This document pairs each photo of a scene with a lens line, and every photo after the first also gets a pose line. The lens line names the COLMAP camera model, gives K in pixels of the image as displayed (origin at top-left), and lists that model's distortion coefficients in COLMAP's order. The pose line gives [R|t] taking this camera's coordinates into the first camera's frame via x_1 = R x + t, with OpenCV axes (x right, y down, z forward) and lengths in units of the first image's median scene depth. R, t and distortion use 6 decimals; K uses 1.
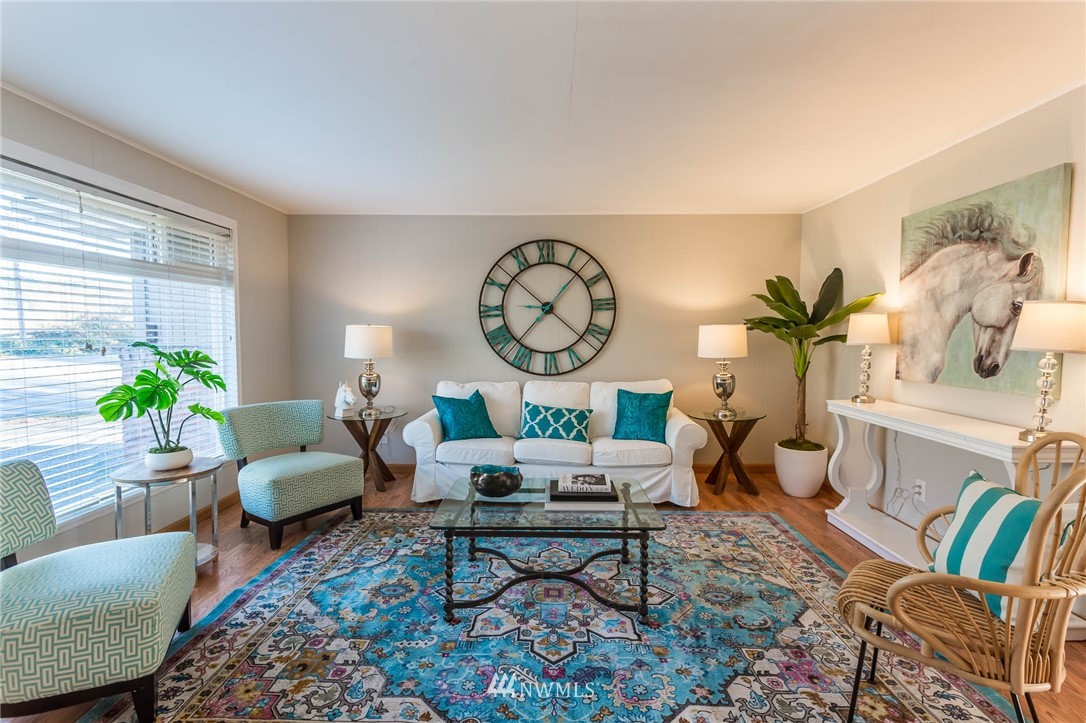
lens RADIAL K [[515.4, 0, 548.2], [0, 515.4, 359.6], [0, 0, 1]] dist [0.001628, 0.000466]
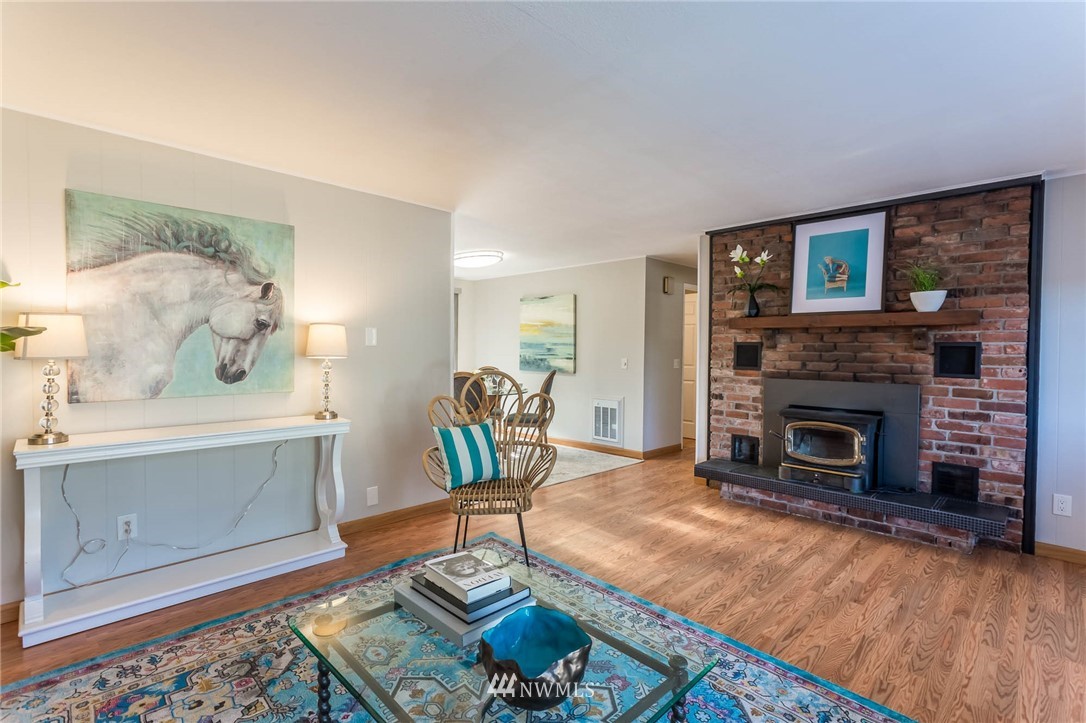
lens RADIAL K [[515.4, 0, 548.2], [0, 515.4, 359.6], [0, 0, 1]] dist [0.001628, 0.000466]
pose [[-0.716229, -0.015830, 0.697686, -0.424079], [0.030359, 0.998089, 0.053812, -0.055358], [-0.697205, 0.059723, -0.714380, 1.295894]]
